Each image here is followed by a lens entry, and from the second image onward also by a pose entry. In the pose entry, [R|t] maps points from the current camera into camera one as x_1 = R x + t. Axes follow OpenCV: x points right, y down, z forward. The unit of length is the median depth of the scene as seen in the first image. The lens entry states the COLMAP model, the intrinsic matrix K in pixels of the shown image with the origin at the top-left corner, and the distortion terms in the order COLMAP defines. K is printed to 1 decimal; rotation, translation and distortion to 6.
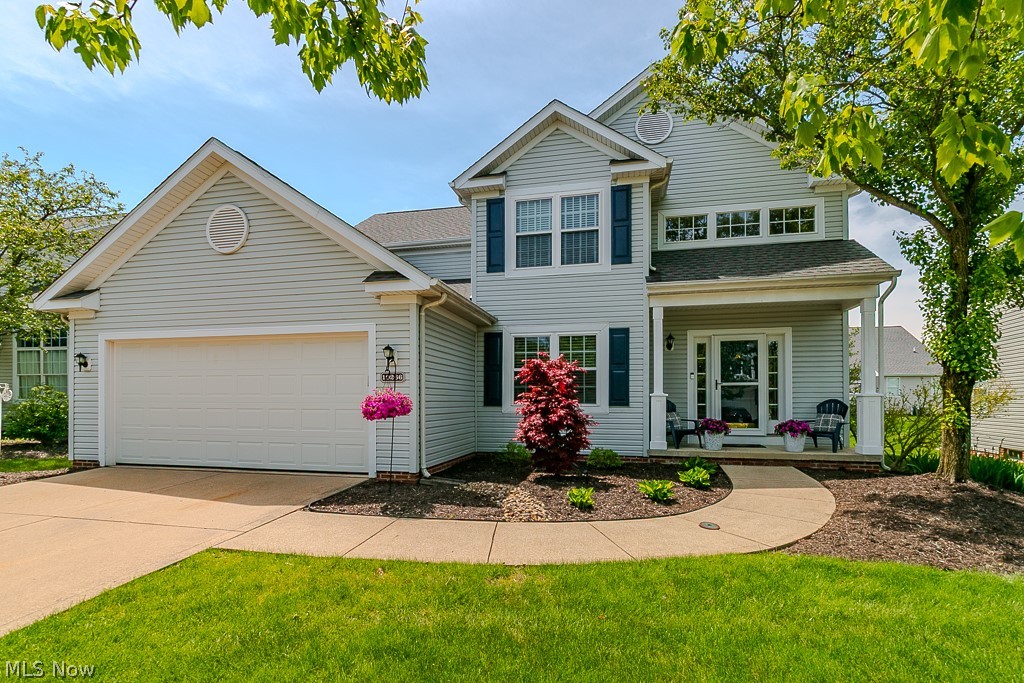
lens RADIAL K [[479.7, 0, 513.4], [0, 479.7, 397.3], [0, 0, 1]] dist [-0.005760, -0.001053]
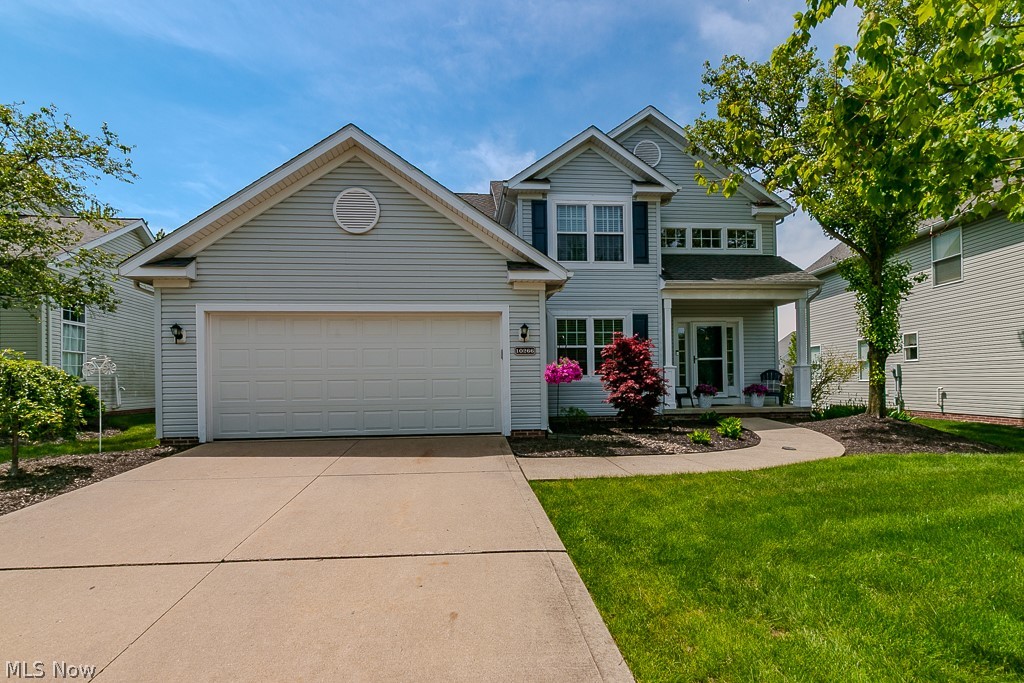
lens RADIAL K [[479.7, 0, 497.9], [0, 479.7, 381.4], [0, 0, 1]] dist [-0.005760, -0.001053]
pose [[0.951668, -0.013356, 0.306837, -0.523606], [0.011739, 0.999906, 0.007114, 0.018983], [-0.306903, -0.003168, 0.951736, -0.089791]]
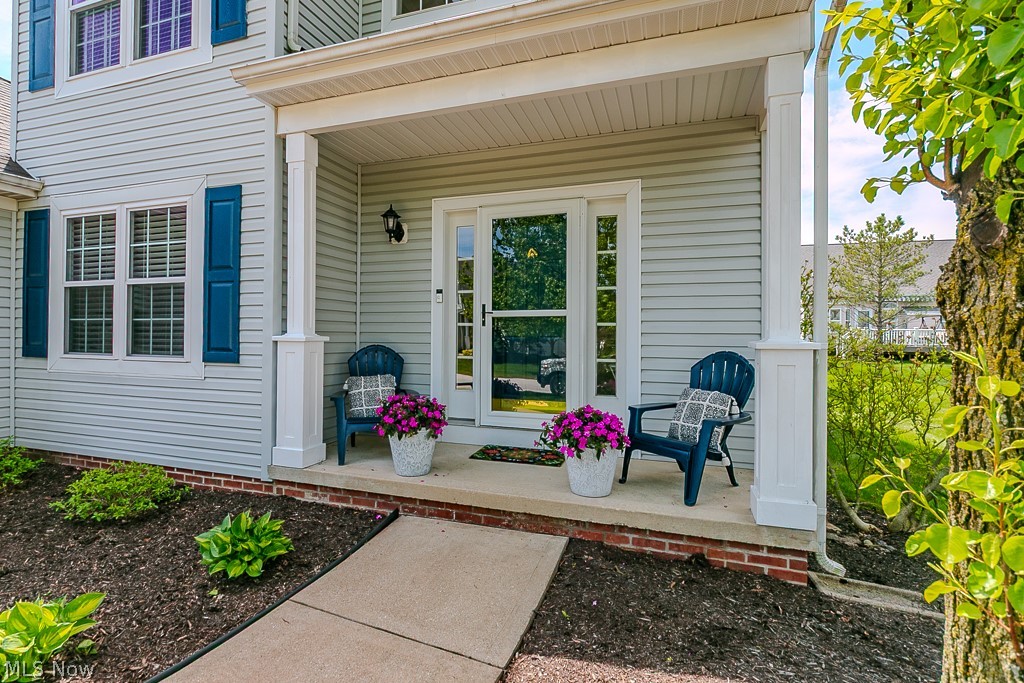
lens RADIAL K [[479.7, 0, 514.4], [0, 479.7, 338.4], [0, 0, 1]] dist [-0.005760, -0.001053]
pose [[0.994013, 0.006117, -0.109090, 0.533929], [-0.003932, 0.999788, 0.020231, -0.014264], [0.109190, -0.019681, 0.993826, 0.582719]]
